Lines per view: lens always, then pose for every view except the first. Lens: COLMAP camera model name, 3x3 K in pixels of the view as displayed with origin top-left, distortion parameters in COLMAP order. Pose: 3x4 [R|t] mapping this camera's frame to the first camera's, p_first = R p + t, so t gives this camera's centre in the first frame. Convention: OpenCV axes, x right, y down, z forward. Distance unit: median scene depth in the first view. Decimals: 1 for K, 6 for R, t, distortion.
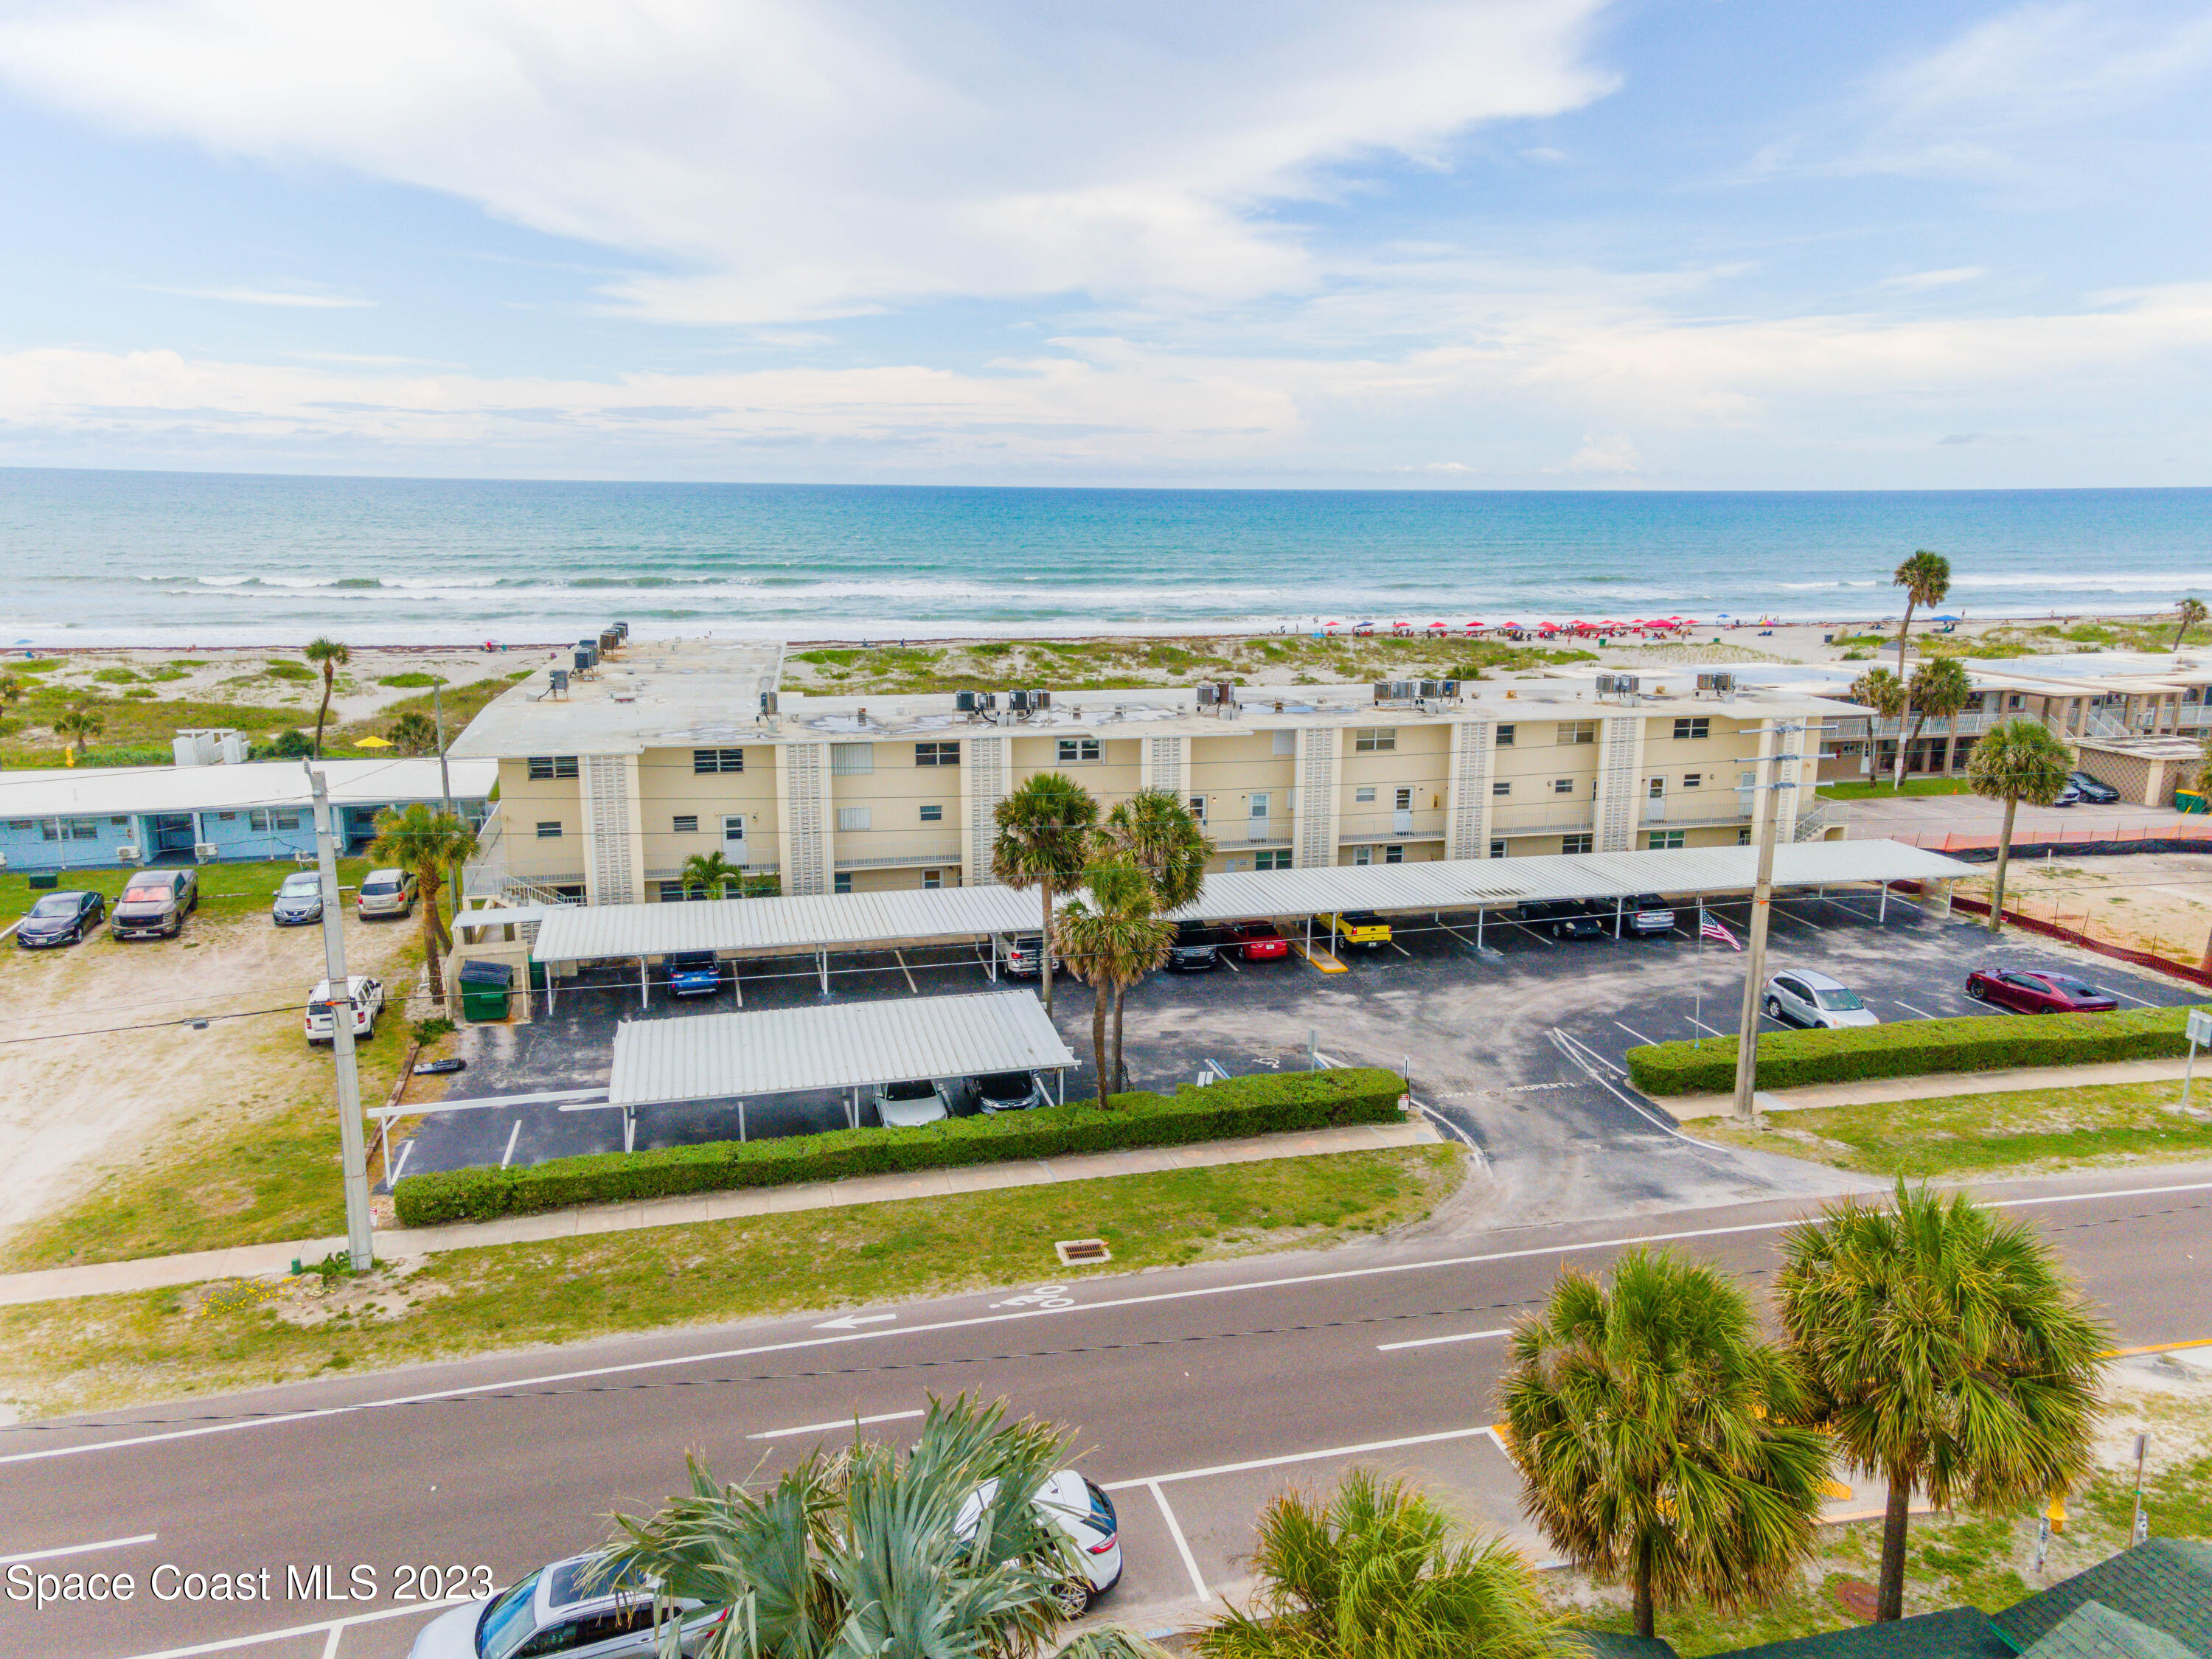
lens RADIAL K [[1617.9, 0, 1110.0], [0, 1617.9, 833.8], [0, 0, 1]] dist [0.065108, 0.025006]
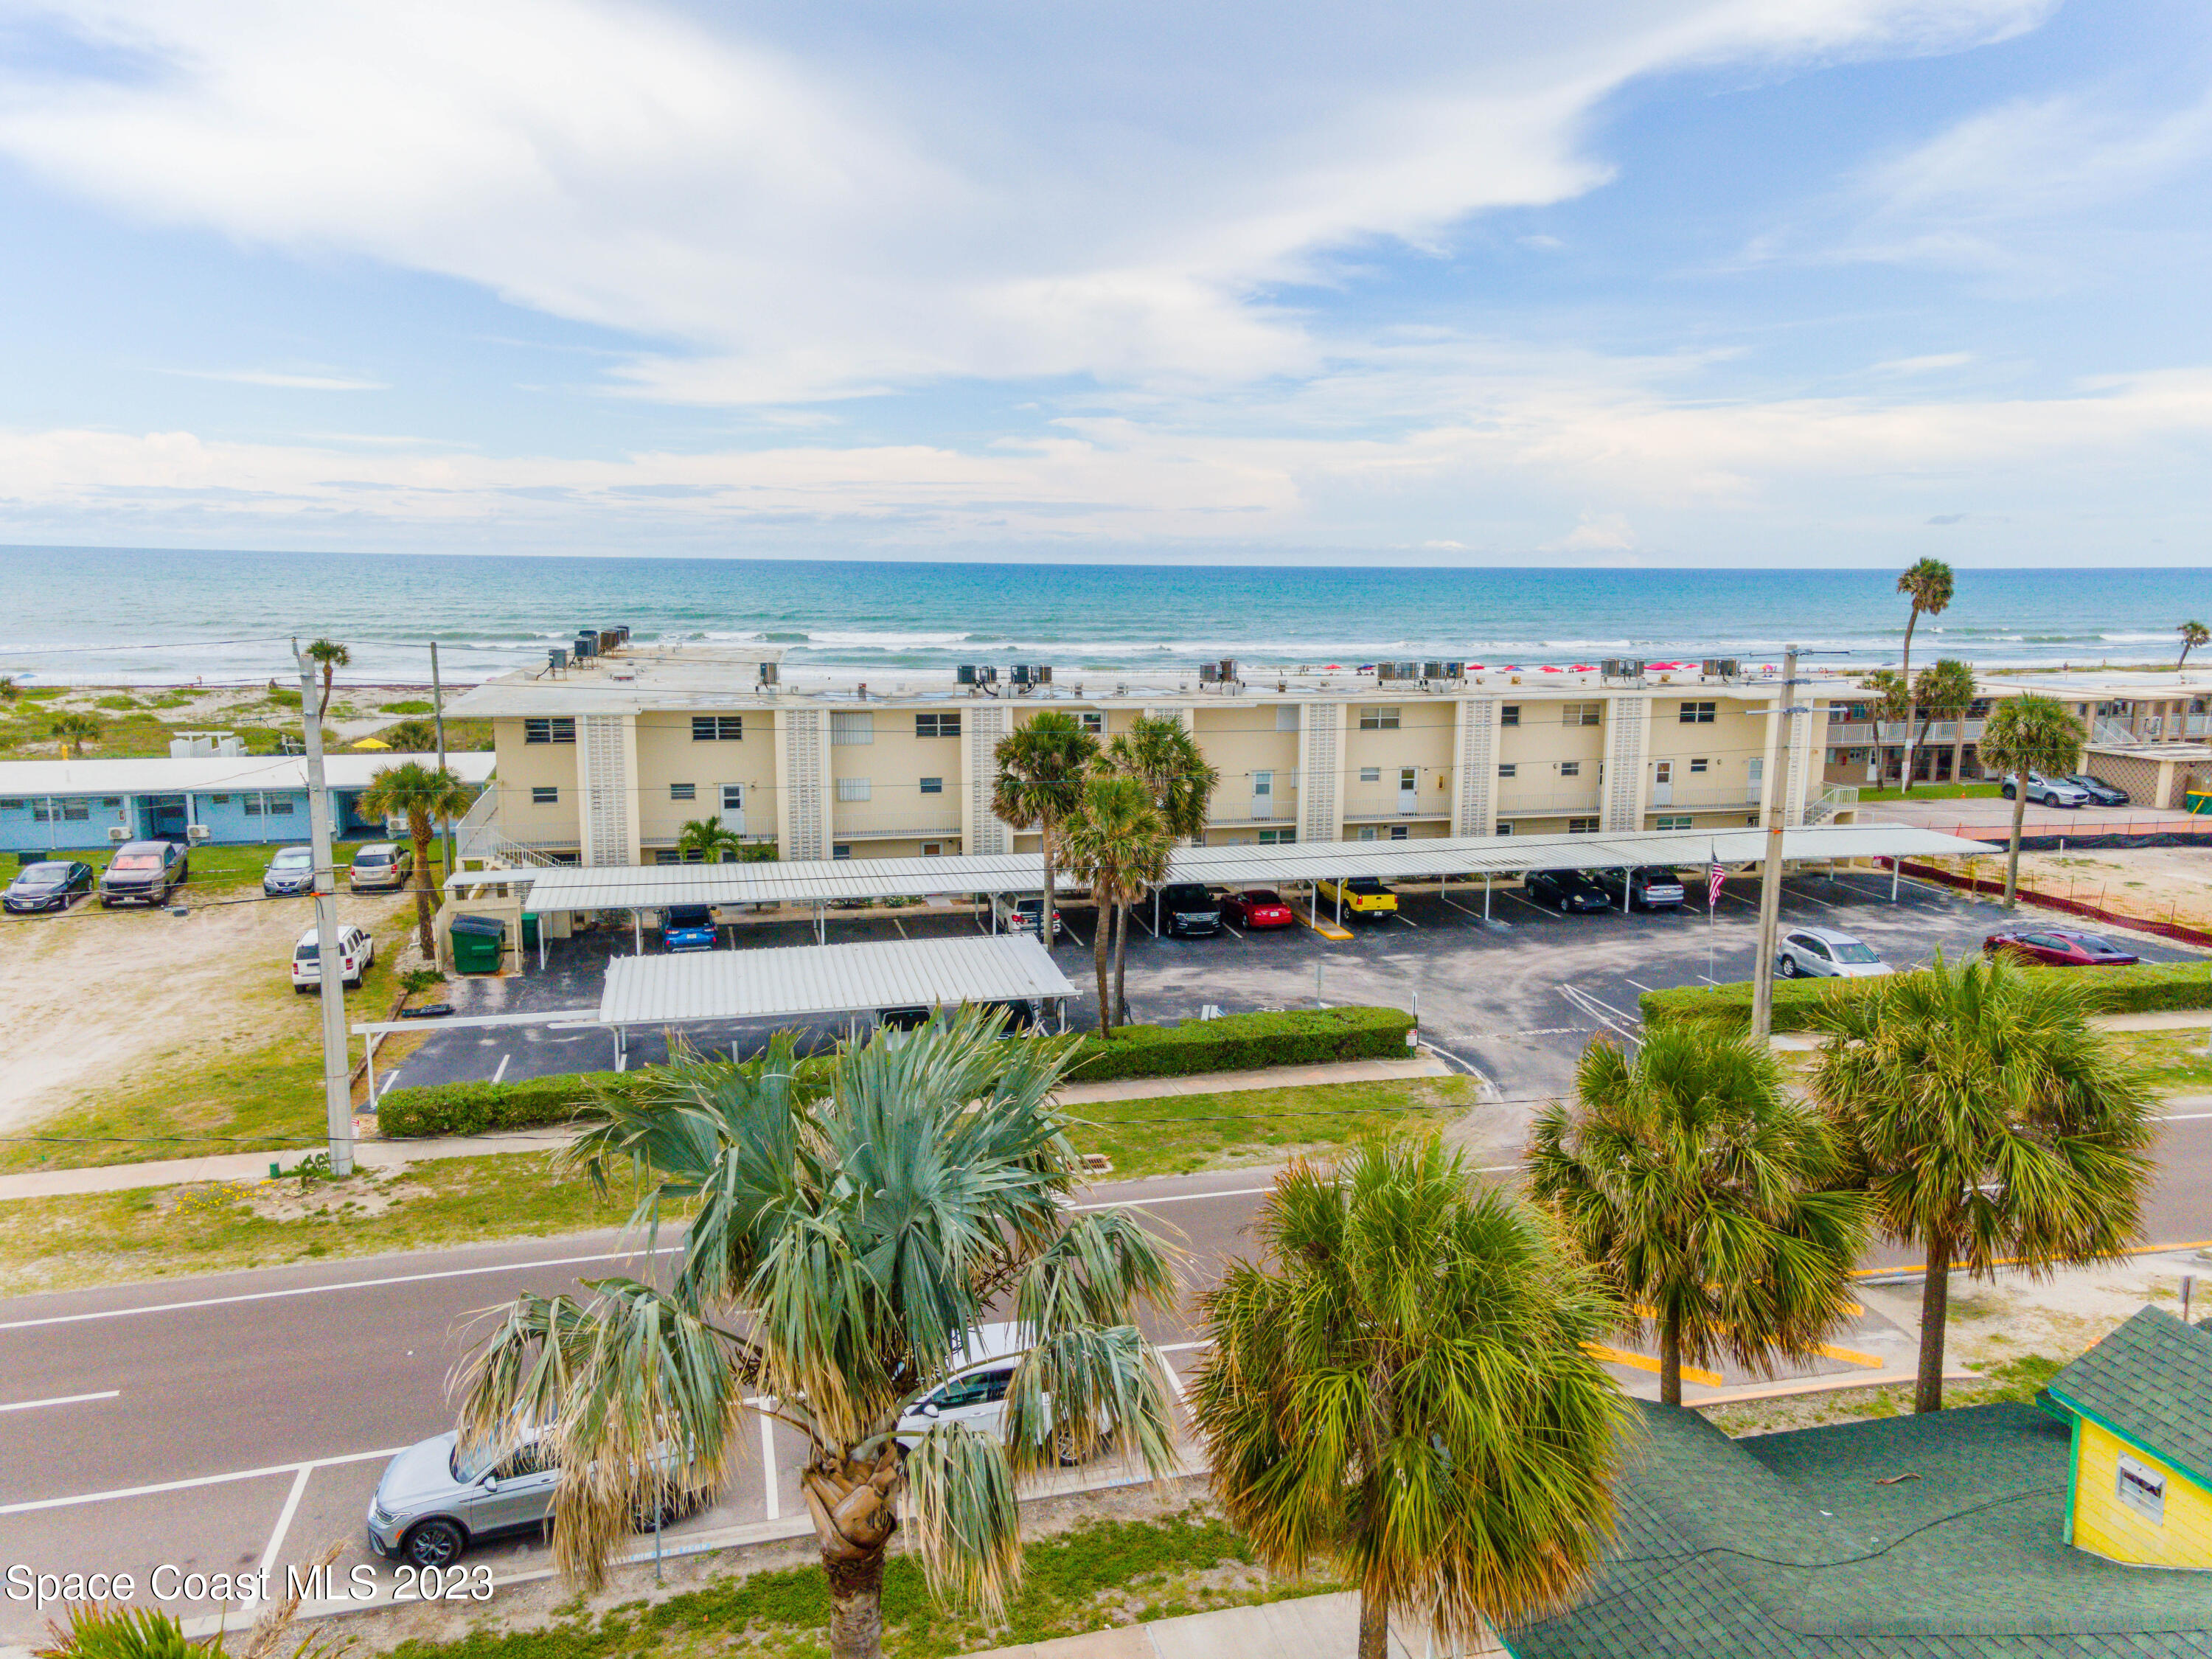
lens RADIAL K [[1617.9, 0, 1111.2], [0, 1617.9, 839.9], [0, 0, 1]] dist [0.065108, 0.025006]
pose [[0.999998, 0.001743, -0.000275, -0.000308], [-0.001753, 0.999128, -0.041724, 0.068625], [0.000202, 0.041725, 0.999129, 0.014209]]
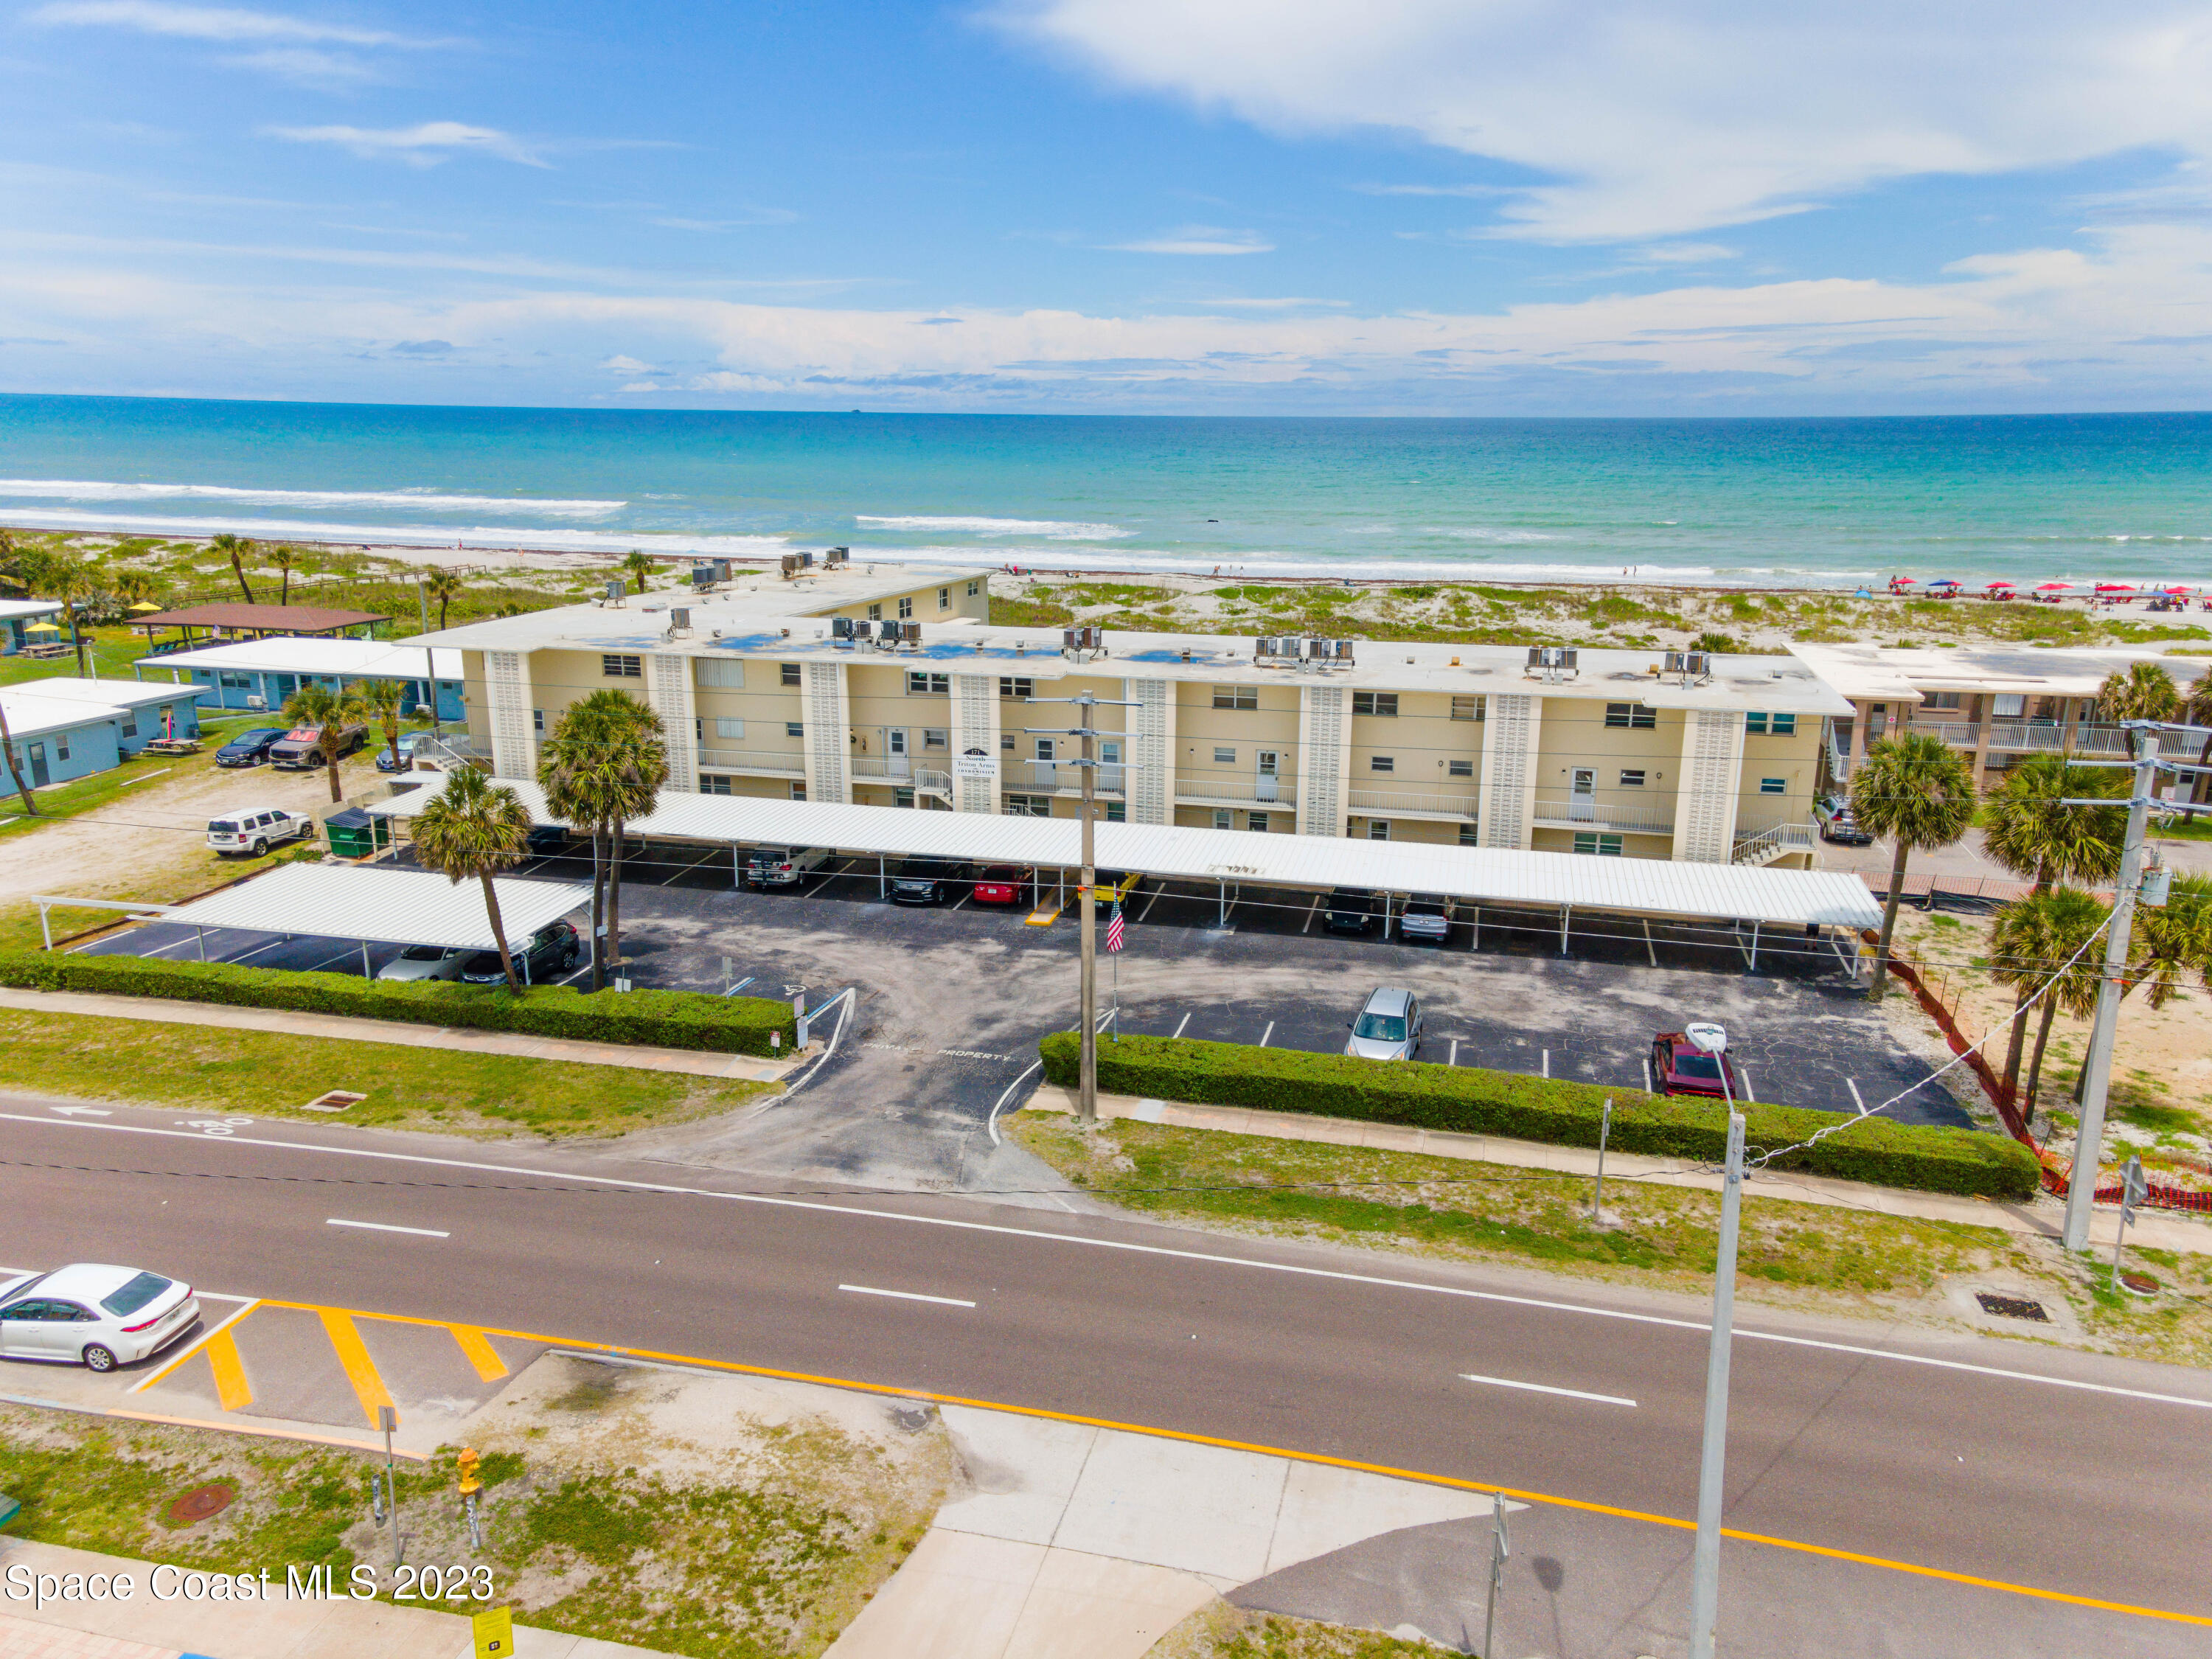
lens RADIAL K [[1617.9, 0, 1110.4], [0, 1617.9, 819.3], [0, 0, 1]] dist [0.065108, 0.025006]
pose [[0.878611, 0.115170, -0.463442, 0.643858], [-0.101741, 0.993346, 0.053972, -0.036729], [0.466574, -0.000270, 0.884482, 0.157798]]
